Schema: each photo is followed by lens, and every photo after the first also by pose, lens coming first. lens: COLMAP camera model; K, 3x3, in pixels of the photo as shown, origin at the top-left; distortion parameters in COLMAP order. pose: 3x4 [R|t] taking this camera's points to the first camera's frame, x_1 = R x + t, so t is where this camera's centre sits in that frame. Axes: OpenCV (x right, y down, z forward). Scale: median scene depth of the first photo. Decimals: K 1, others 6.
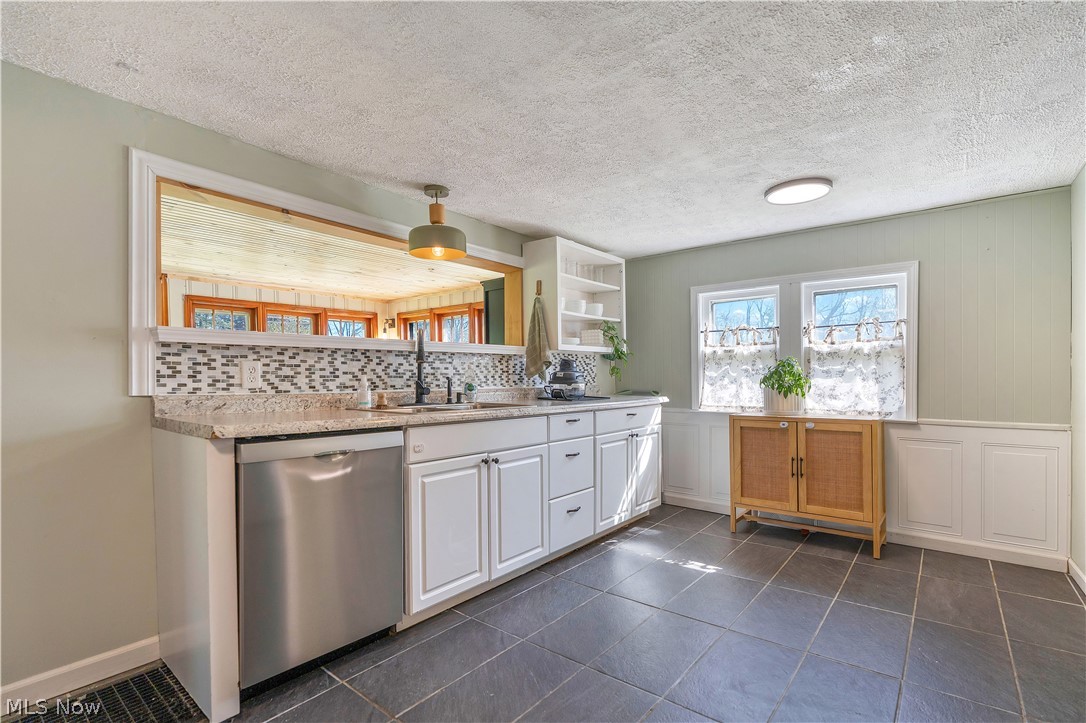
lens RADIAL K [[499.3, 0, 529.6], [0, 499.3, 380.8], [0, 0, 1]] dist [-0.003292, 0.000946]
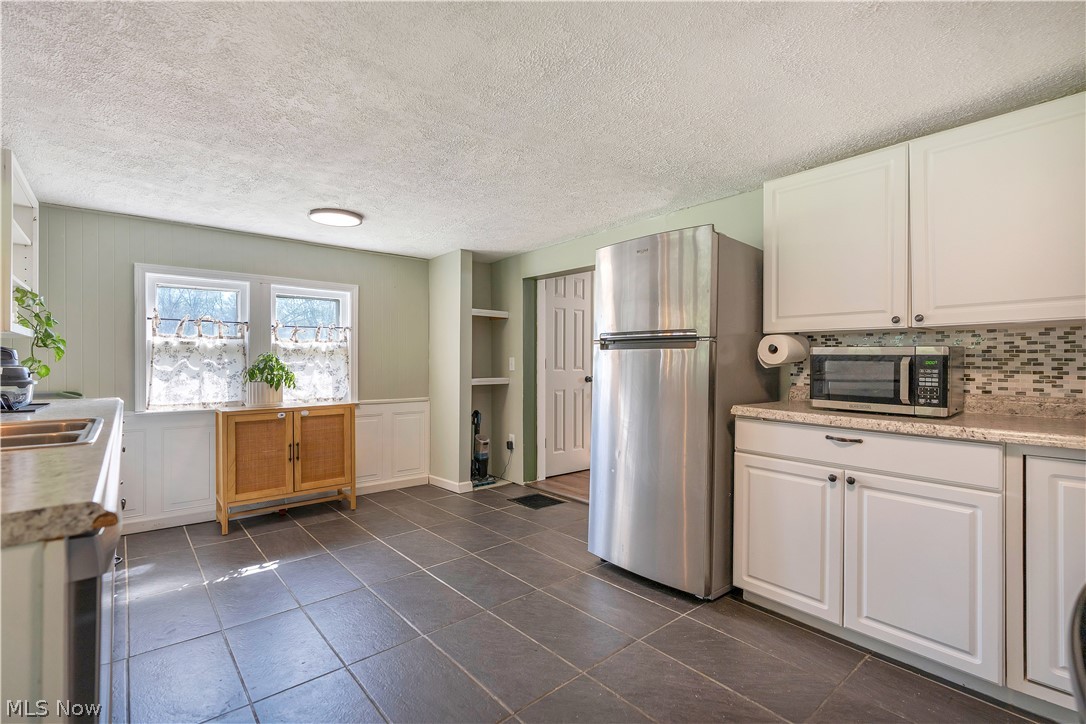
lens RADIAL K [[499.3, 0, 542.9], [0, 499.3, 355.2], [0, 0, 1]] dist [-0.003292, 0.000946]
pose [[0.173654, 0.022654, 0.984546, -0.501241], [0.011362, 0.999623, -0.025005, -0.009607], [-0.984741, 0.015529, 0.173331, 0.271756]]
